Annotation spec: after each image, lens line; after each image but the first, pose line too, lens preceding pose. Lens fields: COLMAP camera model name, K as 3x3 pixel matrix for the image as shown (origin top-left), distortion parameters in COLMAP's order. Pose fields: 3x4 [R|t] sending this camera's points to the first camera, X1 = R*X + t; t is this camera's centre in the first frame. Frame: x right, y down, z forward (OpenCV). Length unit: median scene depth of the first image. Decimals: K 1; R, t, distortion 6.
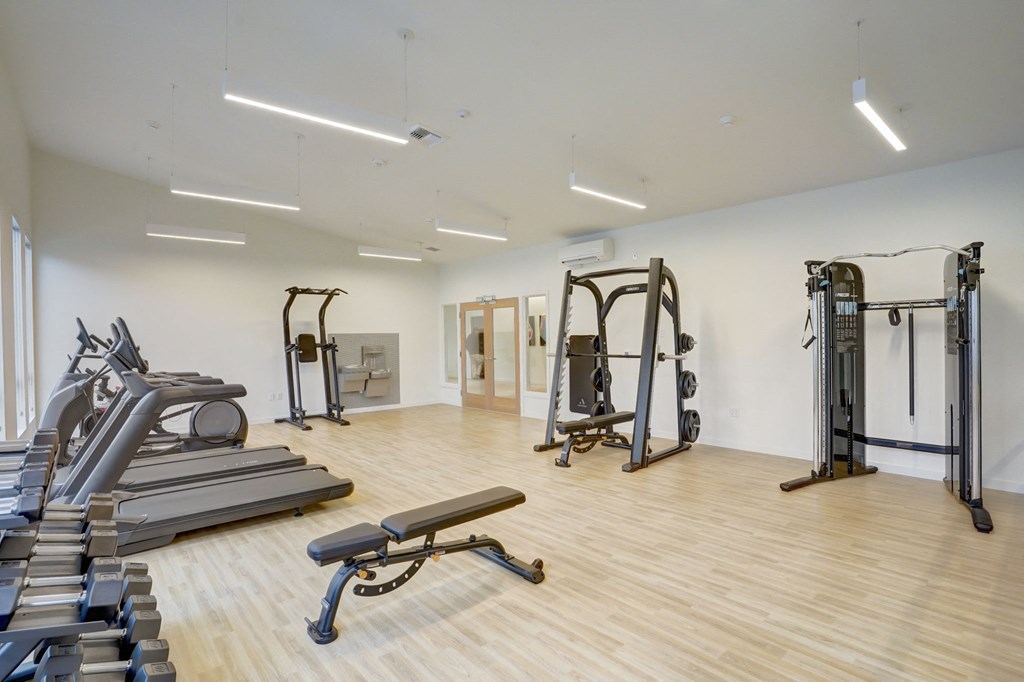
lens RADIAL K [[502.4, 0, 514.5], [0, 502.4, 338.8], [0, 0, 1]] dist [-0.078338, 0.034592]
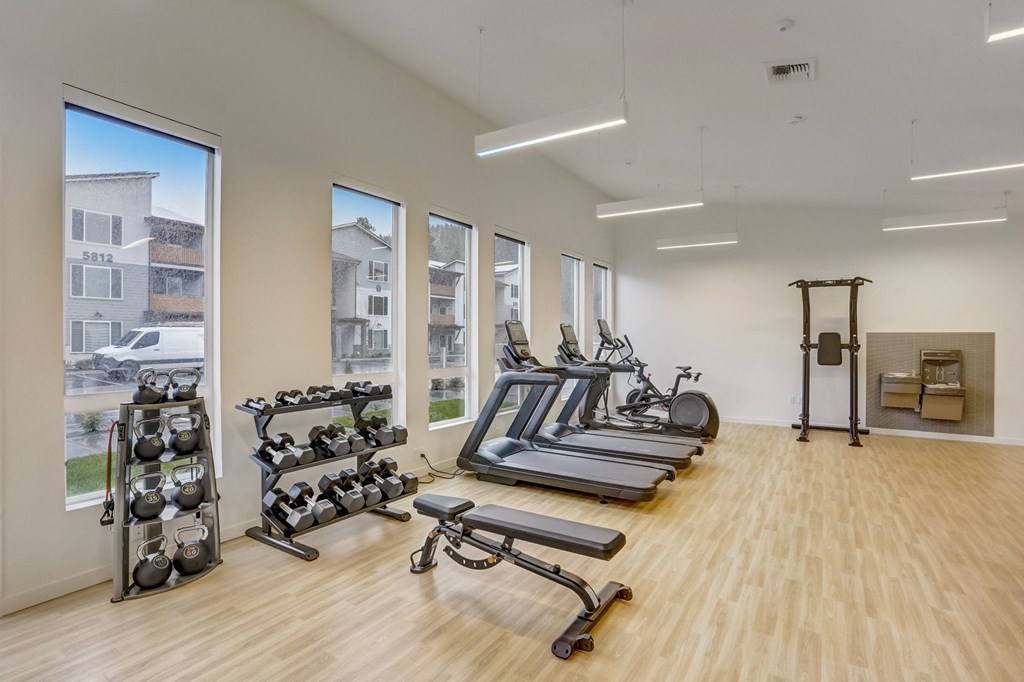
lens RADIAL K [[499.4, 0, 512.0], [0, 499.4, 341.0], [0, 0, 1]] dist [-0.056032, 0.000391]
pose [[0.279386, 0.020892, -0.959952, 0.381580], [-0.011507, 0.999764, 0.018409, -0.006778], [0.960110, 0.005903, 0.279561, 0.363474]]
